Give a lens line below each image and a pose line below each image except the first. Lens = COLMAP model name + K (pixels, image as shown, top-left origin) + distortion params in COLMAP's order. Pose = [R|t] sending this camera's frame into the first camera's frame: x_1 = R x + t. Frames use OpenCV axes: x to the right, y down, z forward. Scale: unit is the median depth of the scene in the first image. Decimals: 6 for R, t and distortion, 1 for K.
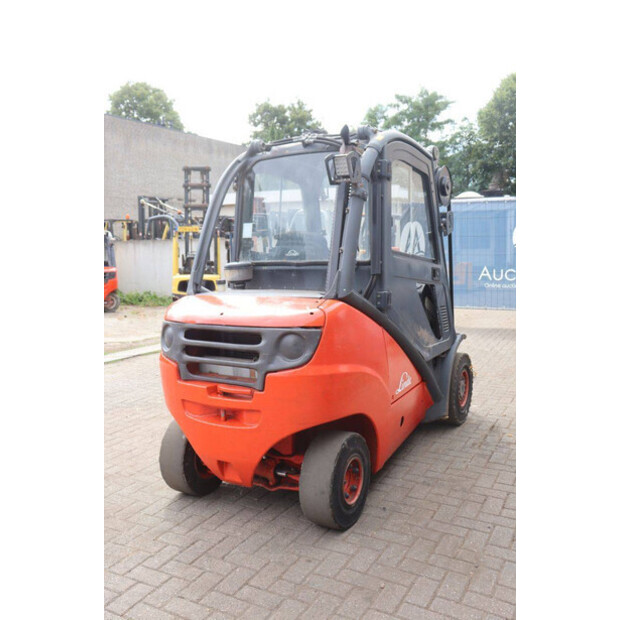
lens RADIAL K [[628.5, 0, 308.6], [0, 628.5, 309.6], [0, 0, 1]] dist [-0.077229, 0.000000]
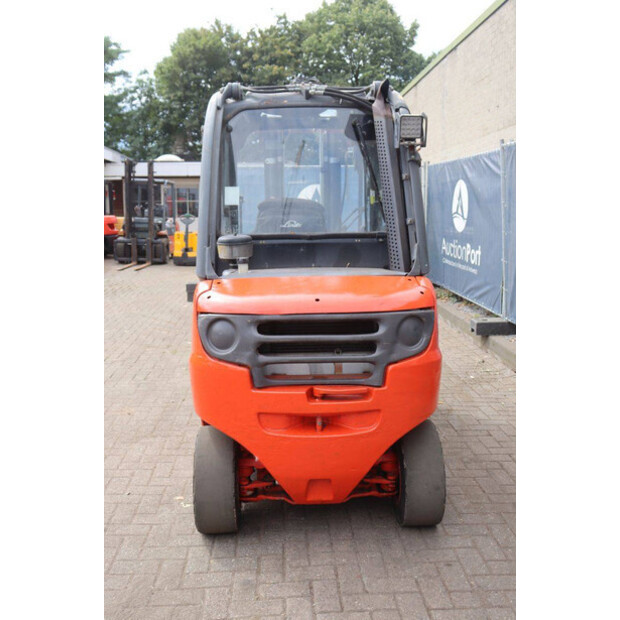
lens RADIAL K [[674.0, 0, 311.9], [0, 674.0, 307.7], [0, 0, 1]] dist [-0.039653, 0.000000]
pose [[0.833020, -0.069440, 0.548867, -0.600557], [0.048252, 0.997430, 0.052957, -0.028554], [-0.551134, -0.017630, 0.834230, 0.265521]]
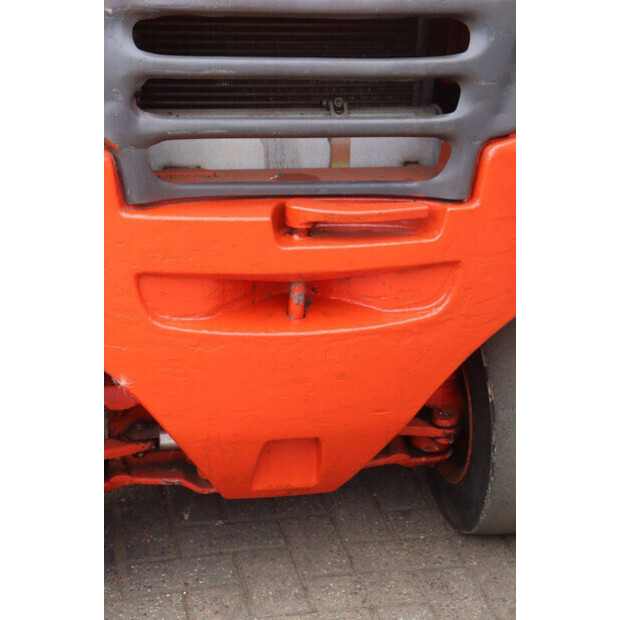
lens RADIAL K [[1308.8, 0, 309.6], [0, 1308.8, 311.5], [0, 0, 1]] dist [0.289034, 0.000000]
pose [[0.729307, -0.195309, 0.655718, -0.543596], [0.017110, 0.963297, 0.267893, 0.001032], [-0.683973, -0.184157, 0.705881, 0.522053]]
